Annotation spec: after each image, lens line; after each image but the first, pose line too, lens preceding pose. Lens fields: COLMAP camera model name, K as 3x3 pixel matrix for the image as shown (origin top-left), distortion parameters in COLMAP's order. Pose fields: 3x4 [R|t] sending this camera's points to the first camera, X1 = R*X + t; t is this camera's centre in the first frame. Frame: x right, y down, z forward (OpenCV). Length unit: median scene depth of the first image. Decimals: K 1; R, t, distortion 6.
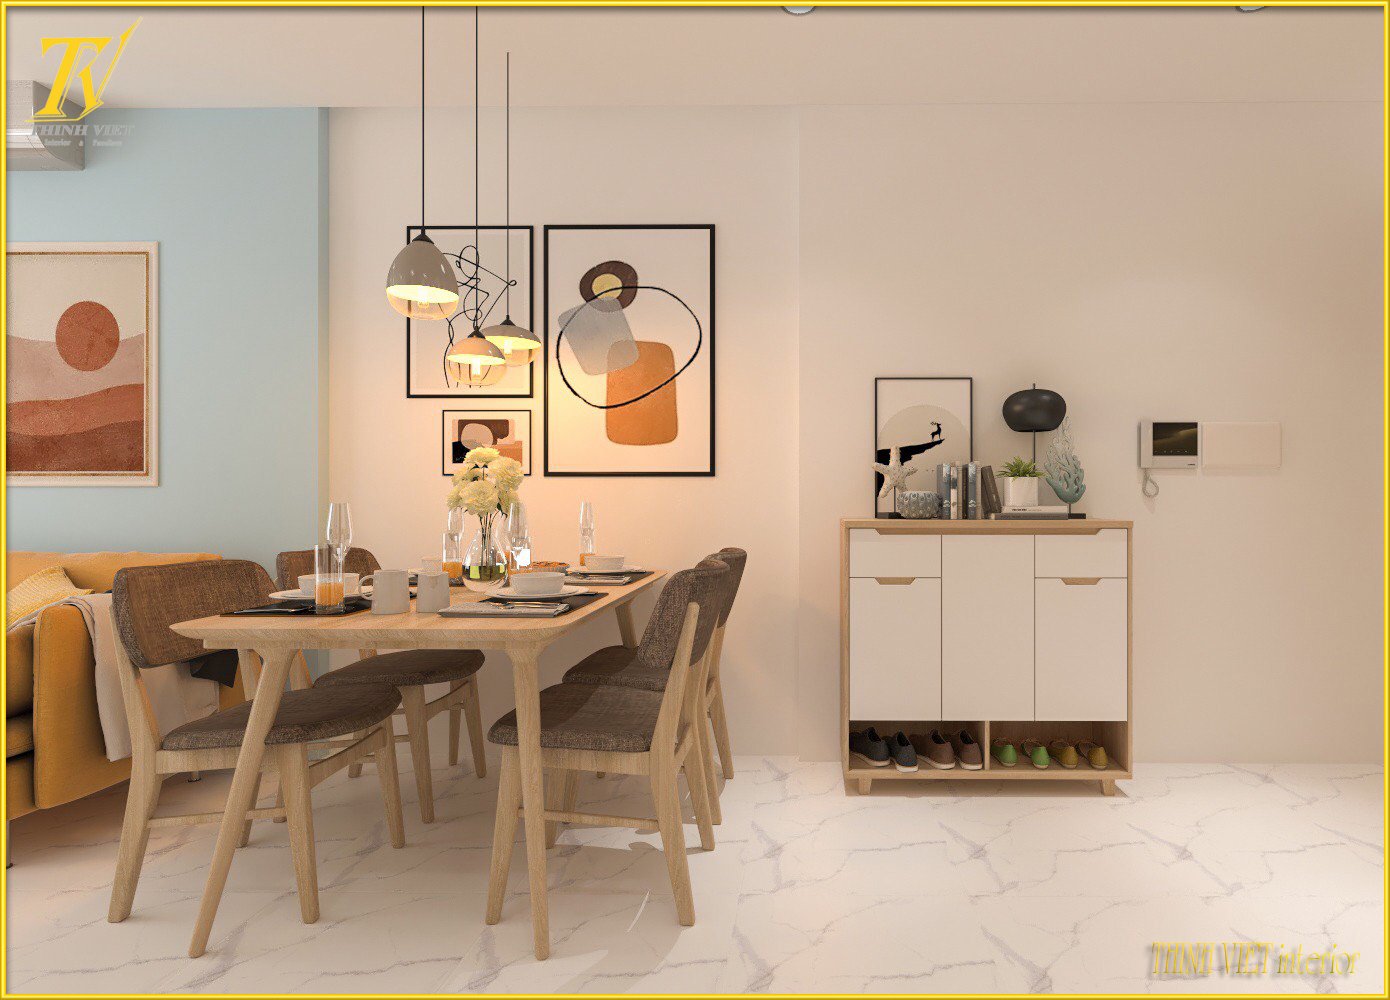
lens RADIAL K [[771.2, 0, 695.0], [0, 771.2, 500.0], [0, 0, 1]] dist [-0.002577, 0.000014]
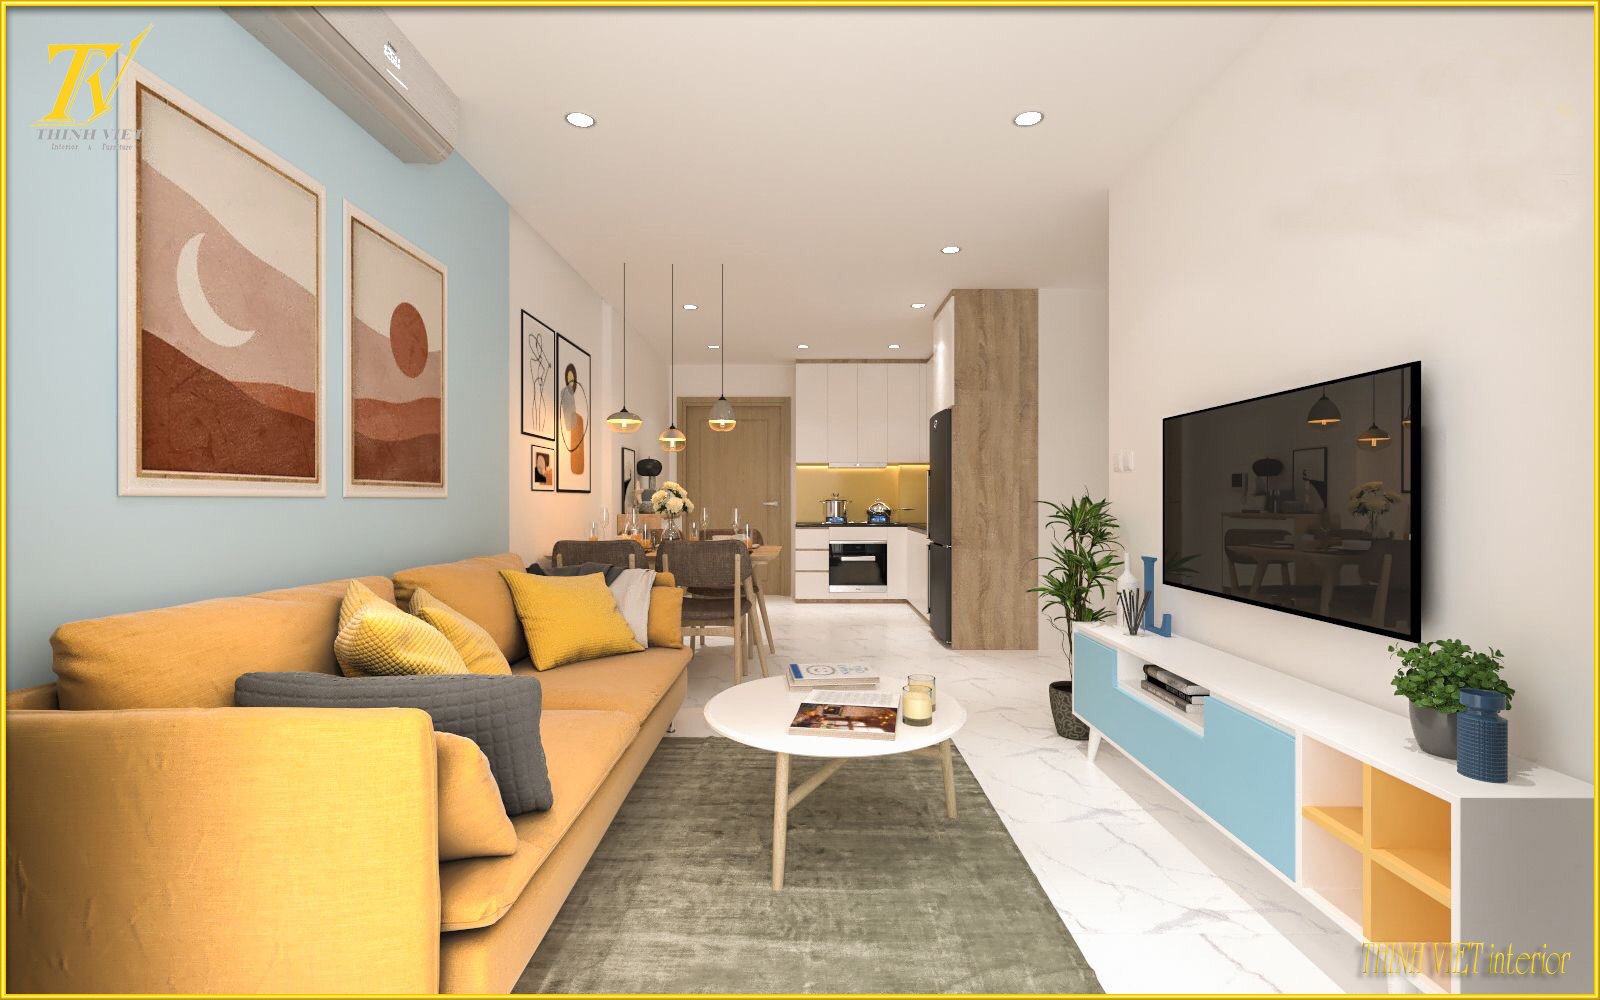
lens RADIAL K [[703.8, 0, 800.0], [0, 703.8, 500.0], [0, 0, 1]] dist [-0.000147, 0.000051]
pose [[-0.005849, 0.000678, 0.999983, -1.666686], [0.001965, 0.999998, -0.000667, -0.012733], [-0.999981, 0.001961, -0.005850, 0.519371]]
